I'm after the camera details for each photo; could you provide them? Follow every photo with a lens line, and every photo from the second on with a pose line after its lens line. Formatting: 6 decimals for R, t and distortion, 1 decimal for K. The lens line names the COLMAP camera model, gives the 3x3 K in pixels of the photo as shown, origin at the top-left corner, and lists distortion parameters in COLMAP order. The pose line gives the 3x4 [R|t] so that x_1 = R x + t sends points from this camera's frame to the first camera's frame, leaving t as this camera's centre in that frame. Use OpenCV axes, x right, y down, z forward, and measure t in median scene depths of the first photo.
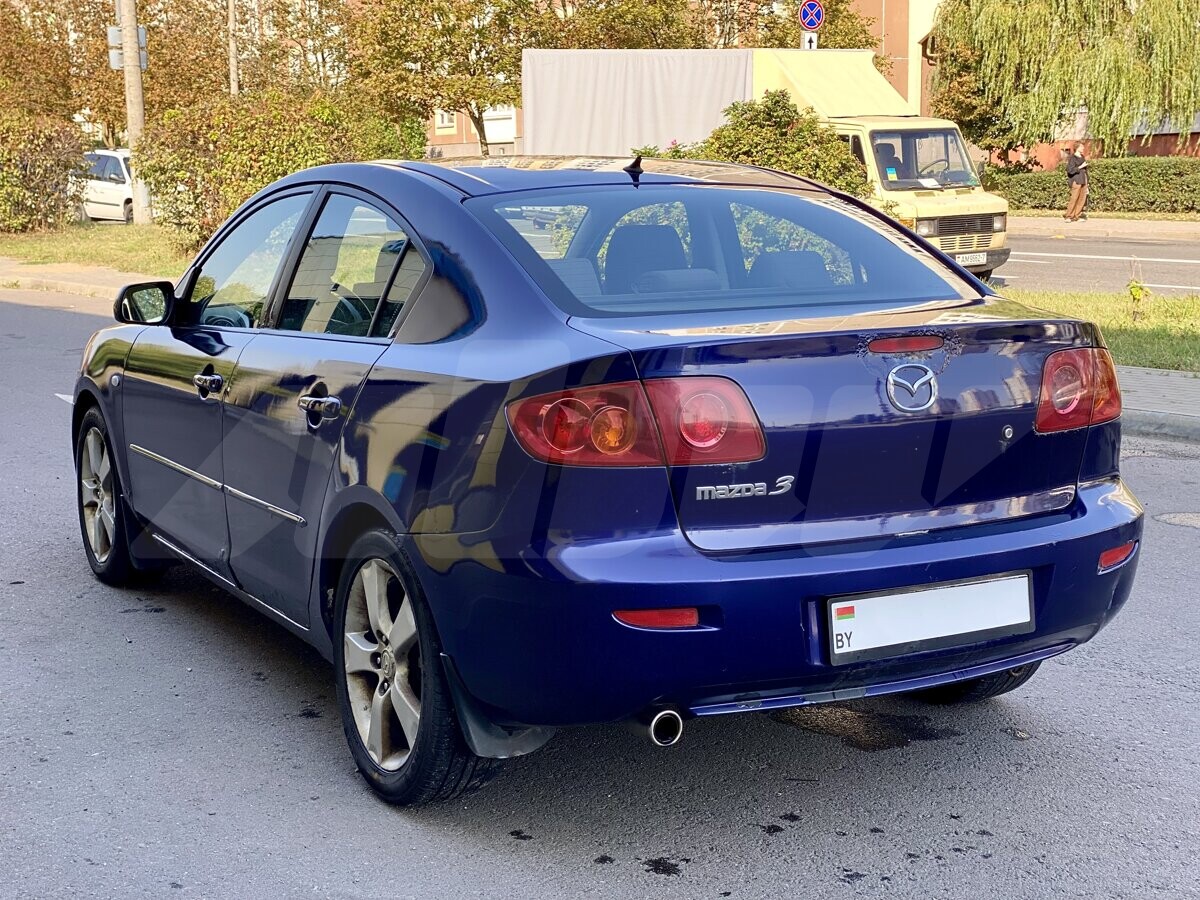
lens RADIAL K [[1797.4, 0, 607.8], [0, 1797.4, 453.0], [0, 0, 1]] dist [0.108270, 0.000000]
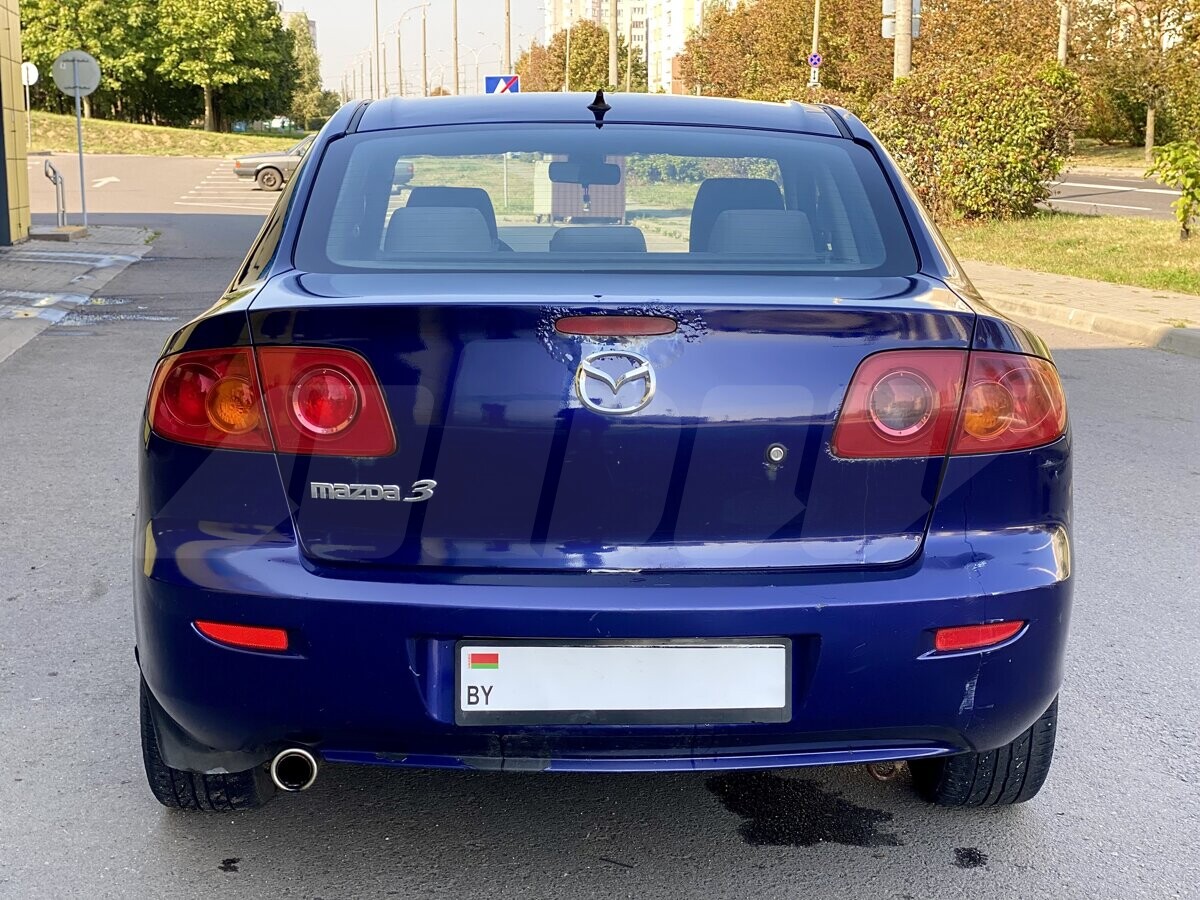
lens RADIAL K [[1797.4, 0, 600.6], [0, 1797.4, 448.6], [0, 0, 1]] dist [0.108270, 0.000000]
pose [[0.889684, 0.088023, -0.448013, 0.422587], [-0.082533, 0.996081, 0.031806, -0.026286], [0.449056, 0.008679, 0.893461, 0.262385]]
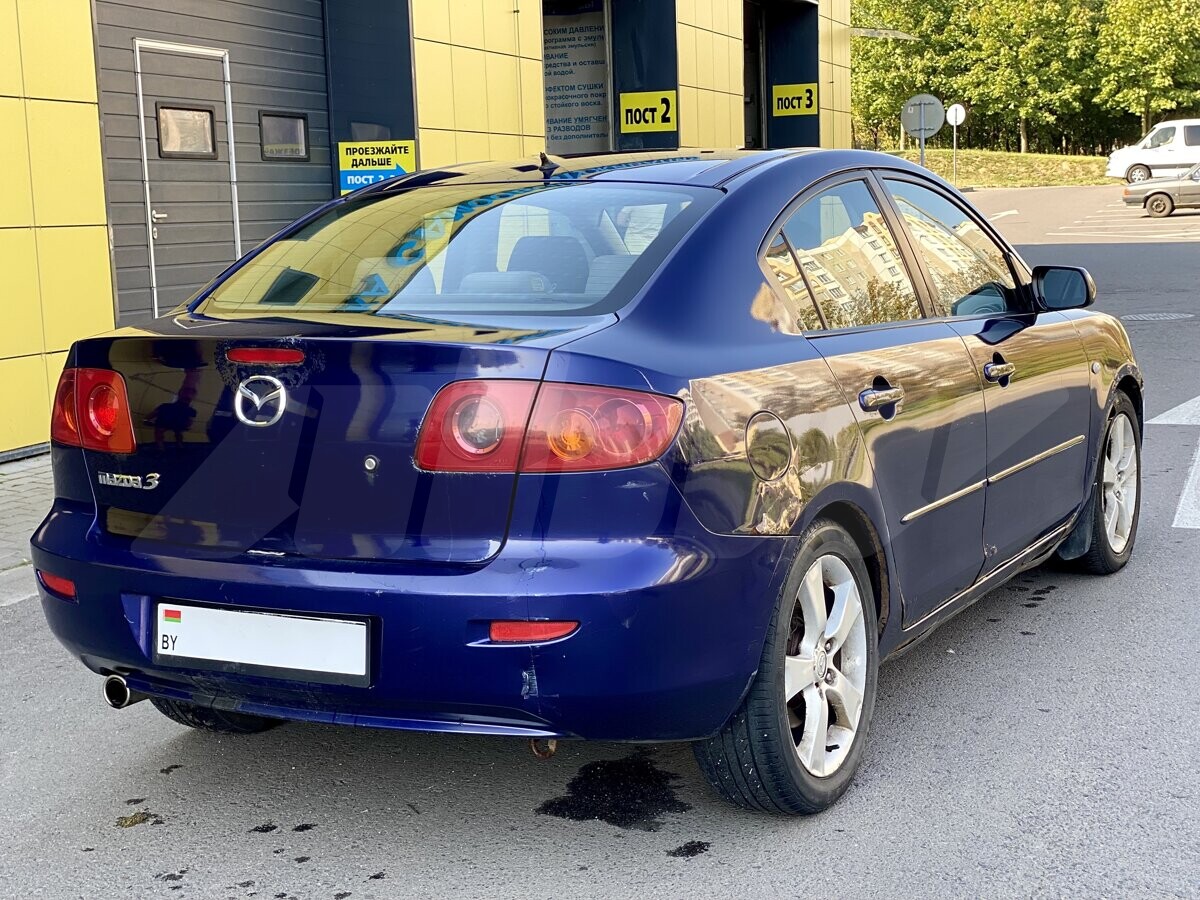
lens RADIAL K [[1797.4, 0, 606.8], [0, 1797.4, 442.6], [0, 0, 1]] dist [0.108270, 0.000000]
pose [[0.548123, 0.107602, -0.829448, 0.887239], [-0.101998, 0.992888, 0.061401, -0.076311], [0.830155, 0.050946, 0.555199, 0.517358]]
